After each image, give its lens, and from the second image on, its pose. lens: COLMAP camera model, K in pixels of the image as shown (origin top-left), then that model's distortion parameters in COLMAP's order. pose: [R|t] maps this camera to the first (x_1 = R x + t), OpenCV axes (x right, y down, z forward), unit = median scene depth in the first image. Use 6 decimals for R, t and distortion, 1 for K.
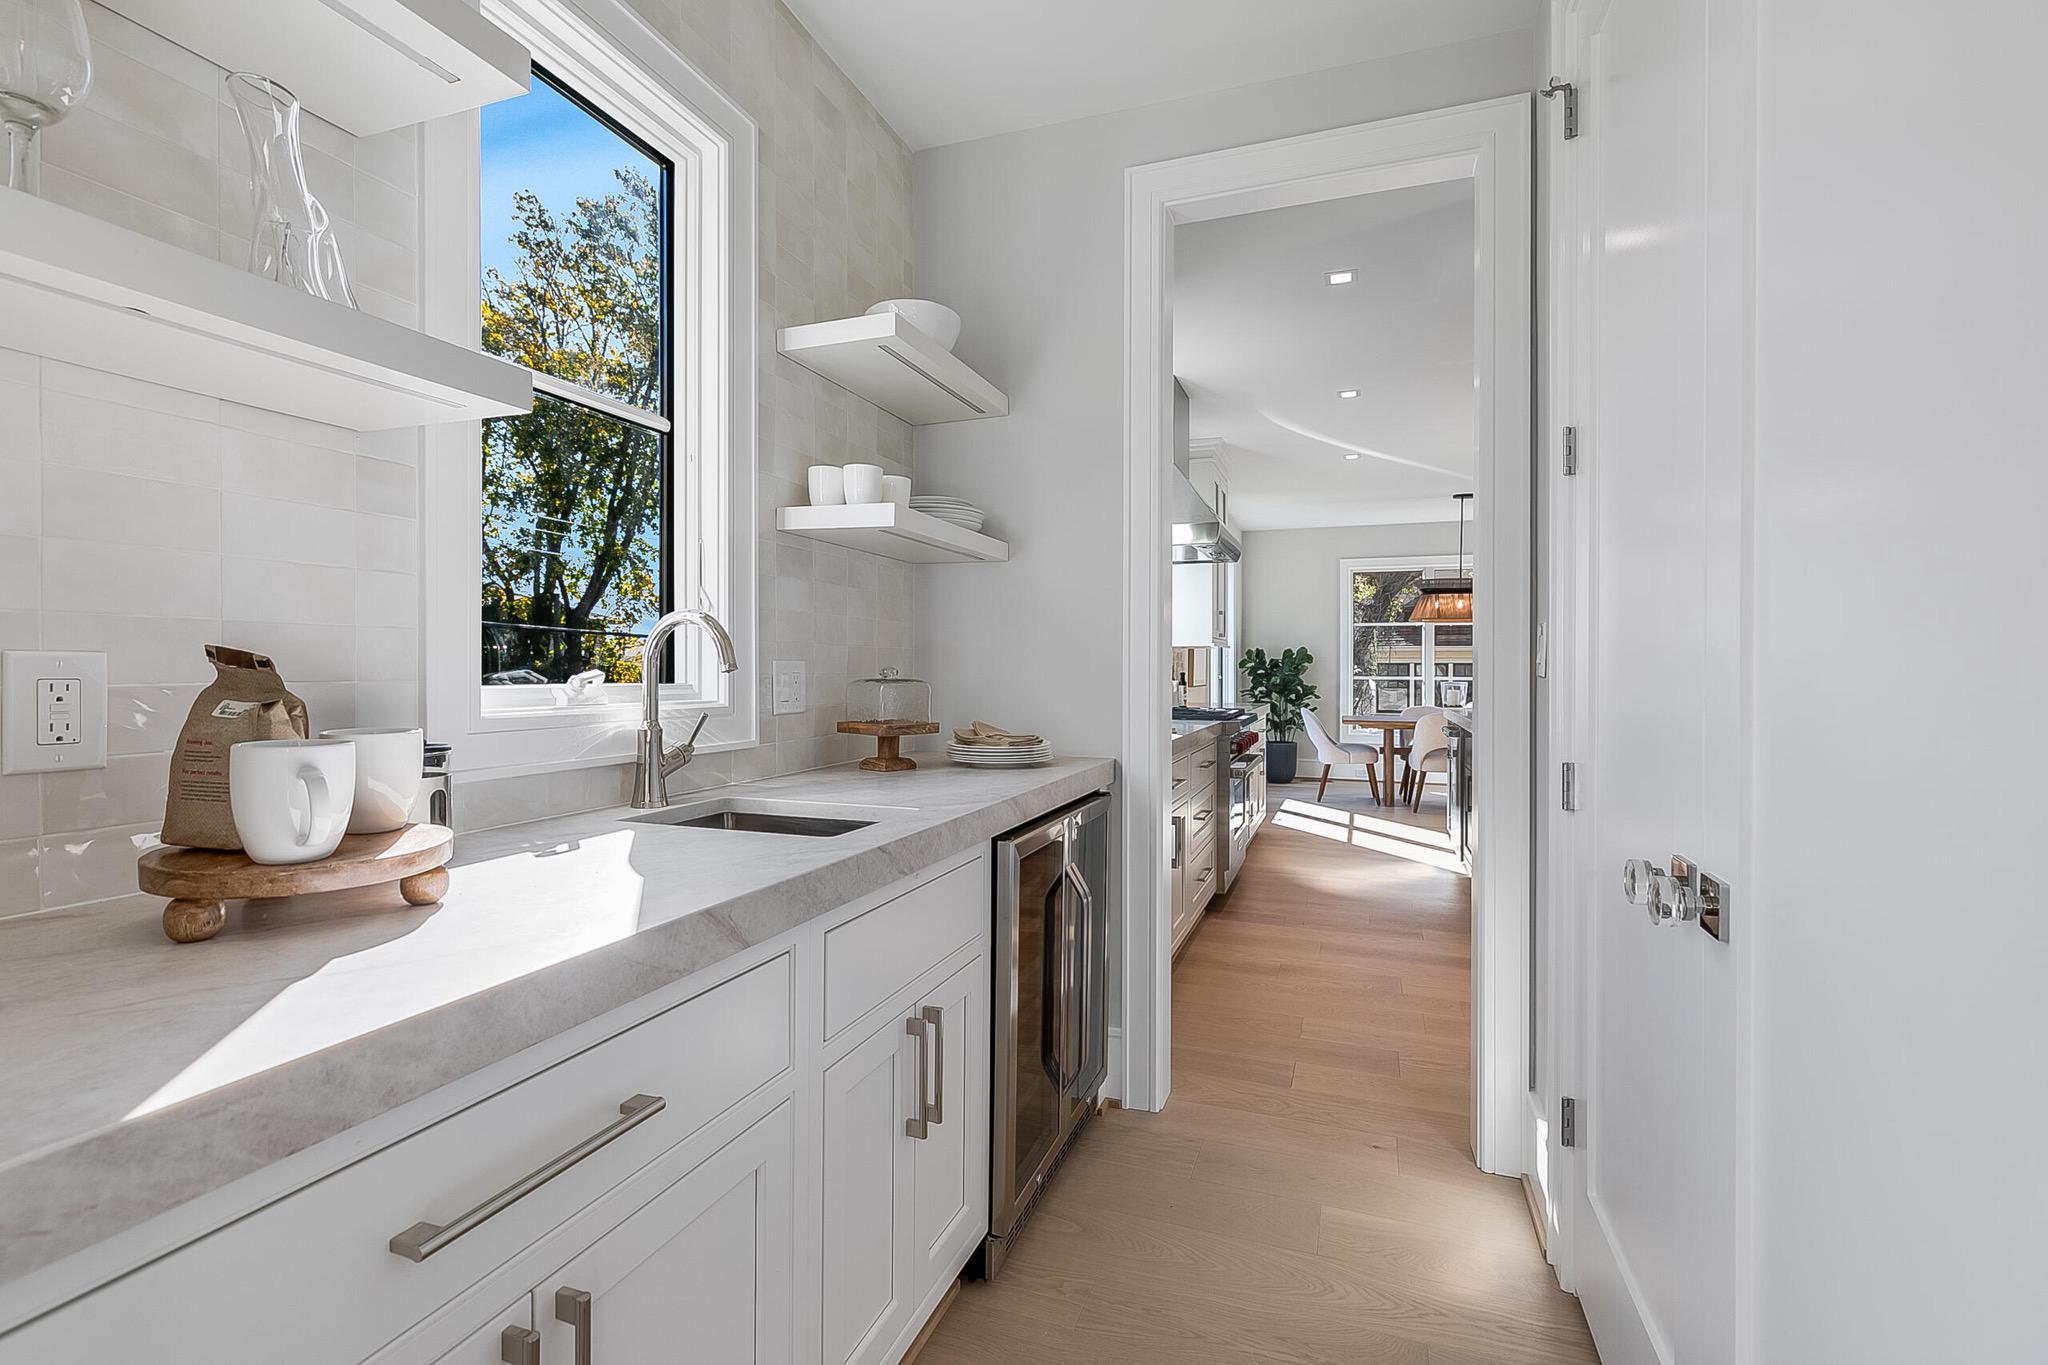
lens RADIAL K [[933.8, 0, 1025.7], [0, 933.8, 670.1], [0, 0, 1]] dist [0.002678, -0.001221]
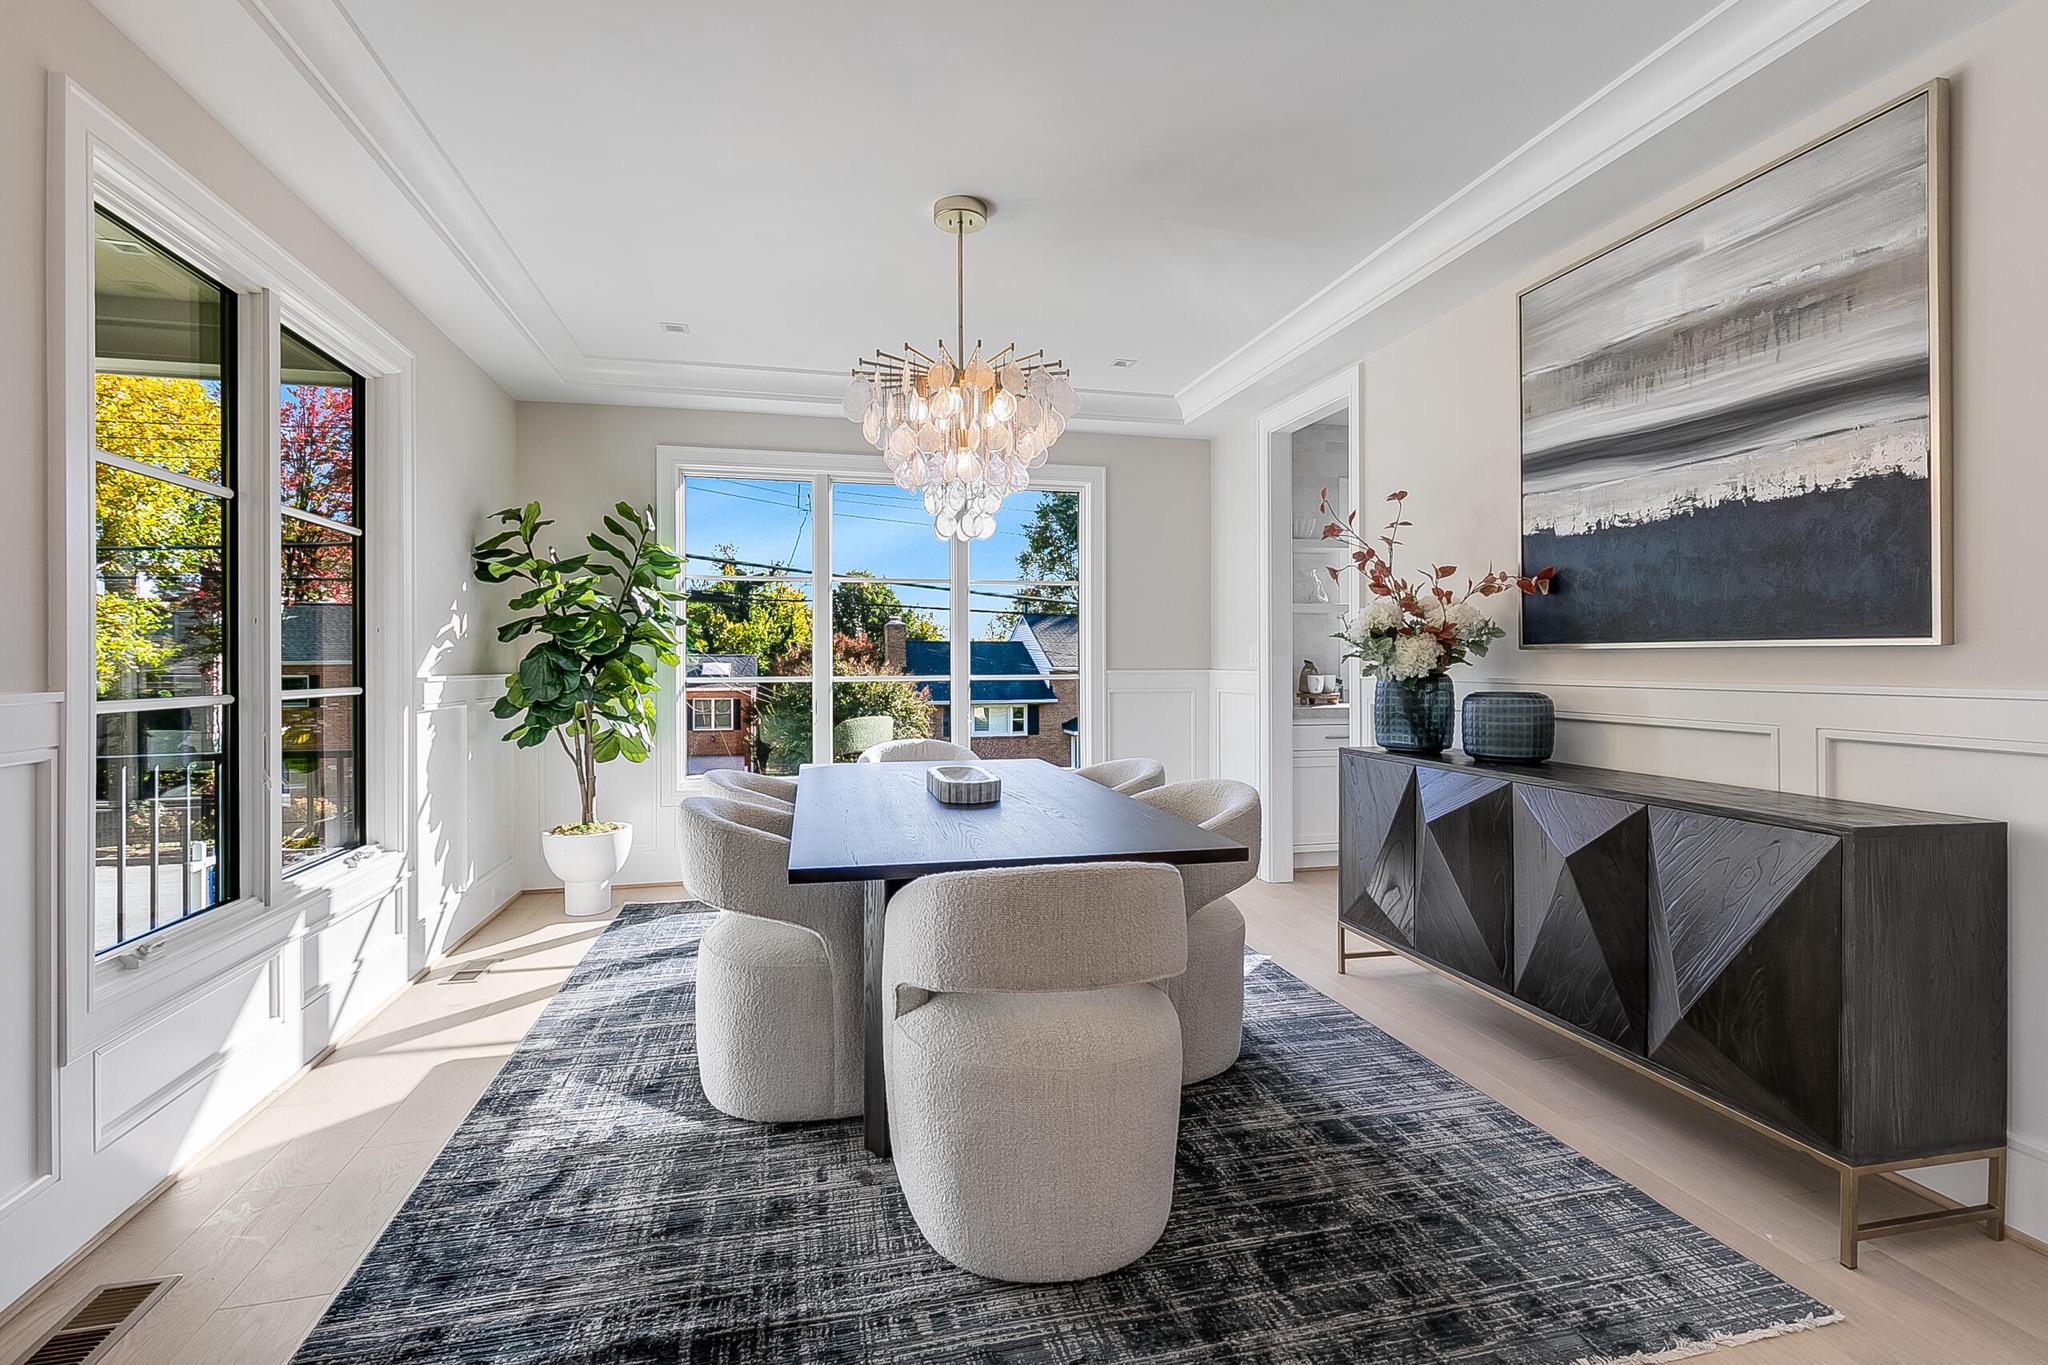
lens RADIAL K [[933.8, 0, 1022.0], [0, 933.8, 655.6], [0, 0, 1]] dist [0.002678, -0.001221]
pose [[0.539587, -0.002892, -0.841925, 3.161378], [-0.001809, 0.999988, -0.004595, -0.021625], [0.841928, 0.004003, 0.539575, -3.721943]]
